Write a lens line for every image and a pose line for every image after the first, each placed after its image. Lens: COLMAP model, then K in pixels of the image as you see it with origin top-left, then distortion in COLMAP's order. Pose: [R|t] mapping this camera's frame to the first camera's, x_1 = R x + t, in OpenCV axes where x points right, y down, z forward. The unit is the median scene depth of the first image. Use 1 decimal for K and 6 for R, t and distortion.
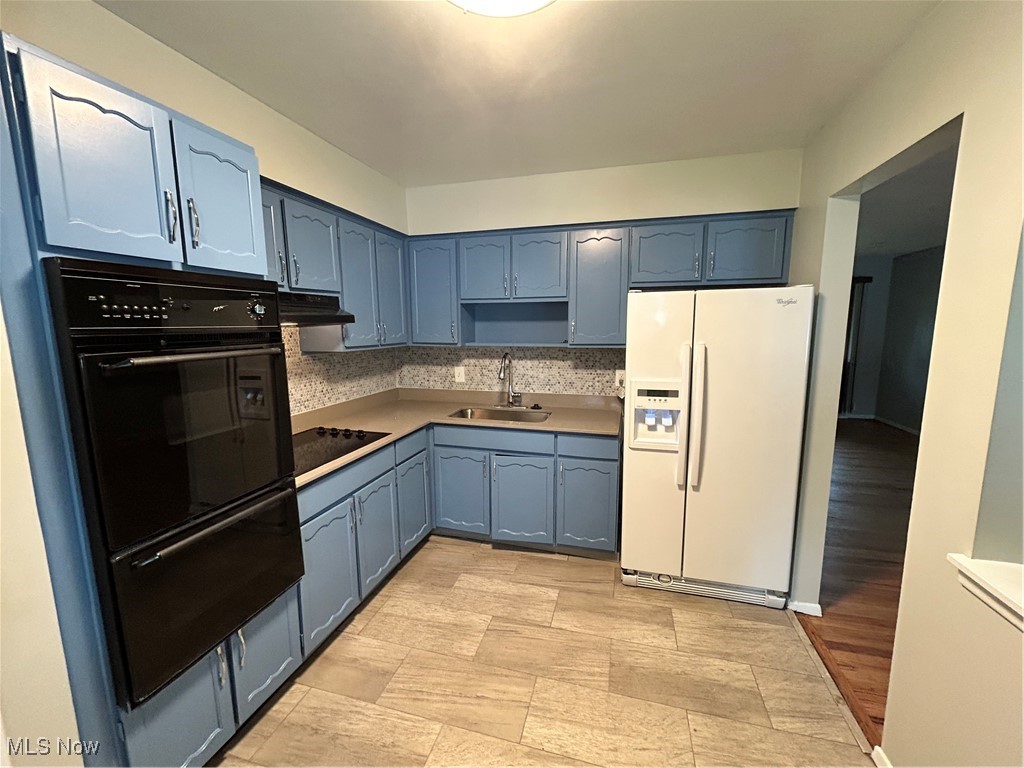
lens RADIAL K [[414.7, 0, 509.6], [0, 414.7, 385.0], [0, 0, 1]] dist [-0.001181, 0.000944]
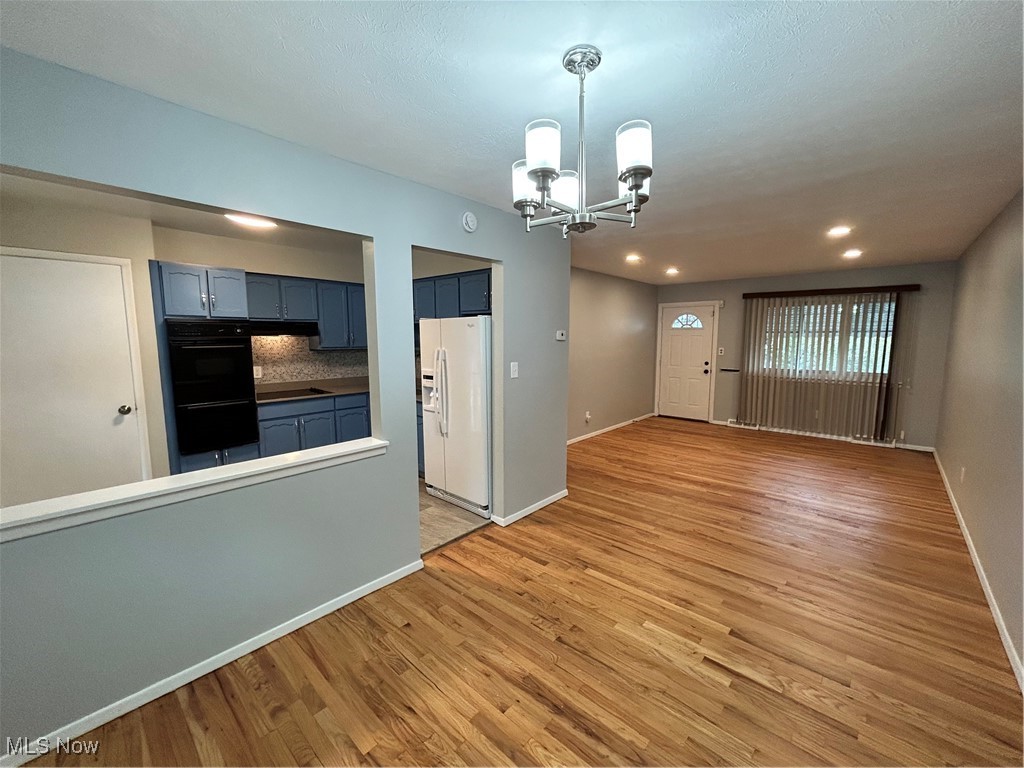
lens RADIAL K [[414.7, 0, 512.4], [0, 414.7, 383.4], [0, 0, 1]] dist [-0.001181, 0.000944]
pose [[0.892754, 0.060078, -0.446521, 1.353628], [-0.072804, 0.997281, -0.011379, 0.037261], [0.444624, 0.042668, 0.894701, -0.368985]]
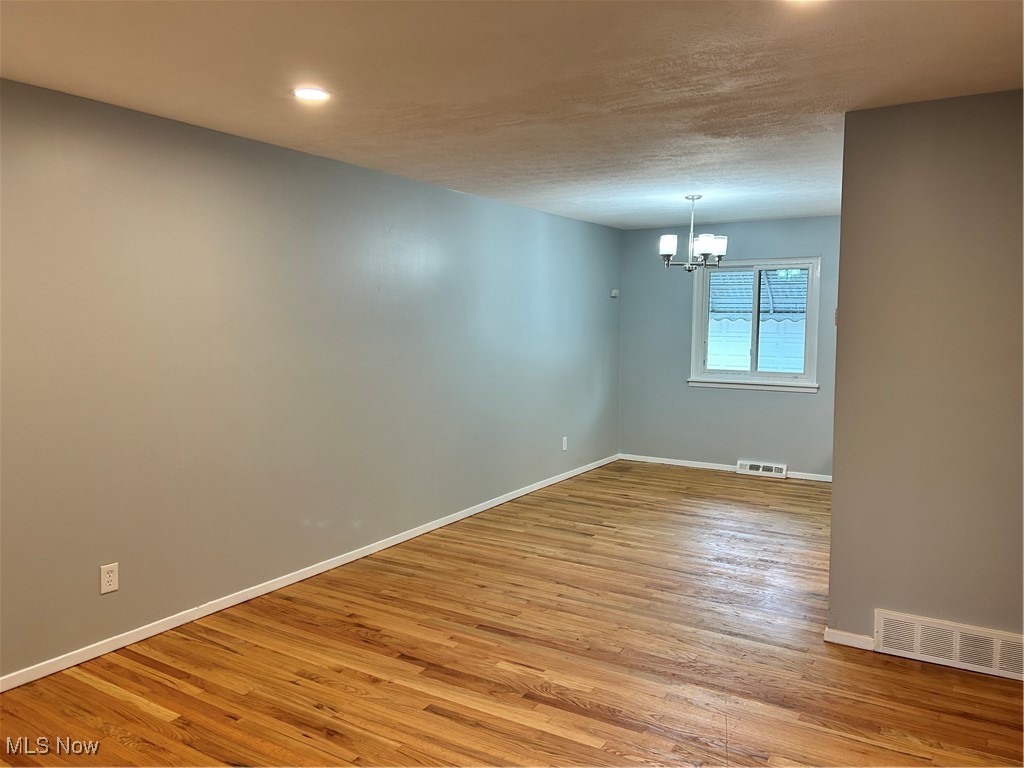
lens RADIAL K [[773.8, 0, 514.2], [0, 773.8, 384.8], [0, 0, 1]] dist [0.047184, -0.028006]
pose [[-0.957377, -0.017150, 0.288332, 0.961191], [0.049128, 0.974022, 0.221061, -0.445367], [-0.284633, 0.225804, -0.931663, 2.941416]]
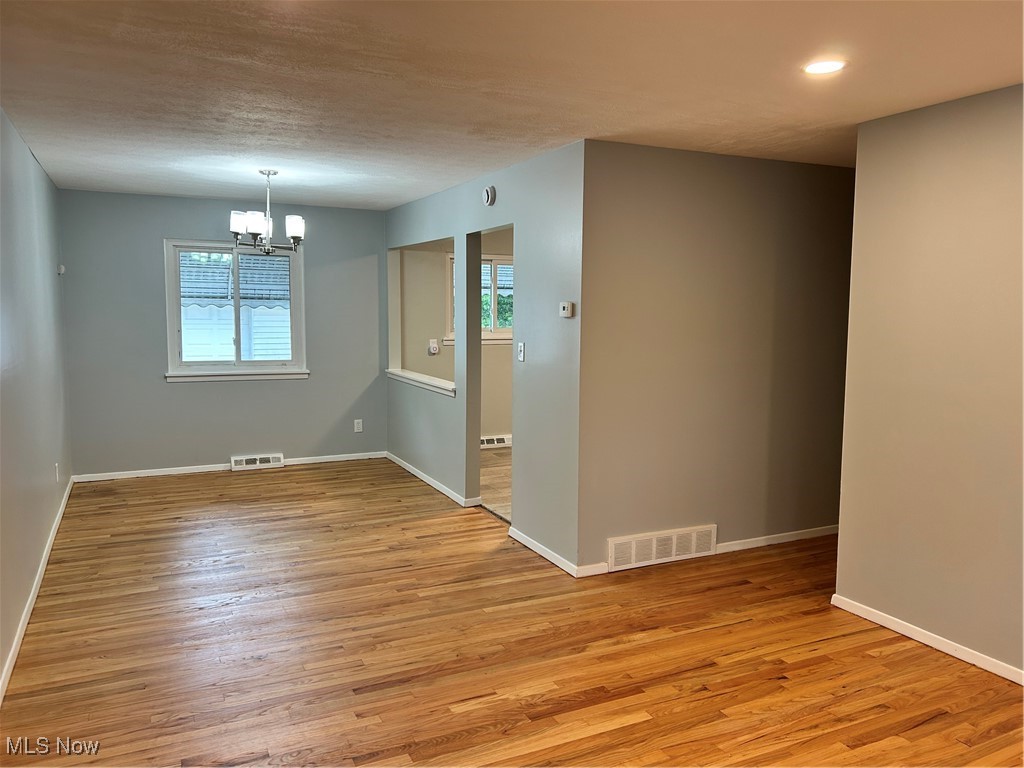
lens RADIAL K [[773.8, 0, 512.3], [0, 773.8, 379.1], [0, 0, 1]] dist [0.047184, -0.028006]
pose [[-0.754174, 0.063837, -0.653564, 2.178717], [-0.098350, 0.973058, 0.208534, -0.407905], [0.649268, 0.221548, -0.727576, 2.554619]]
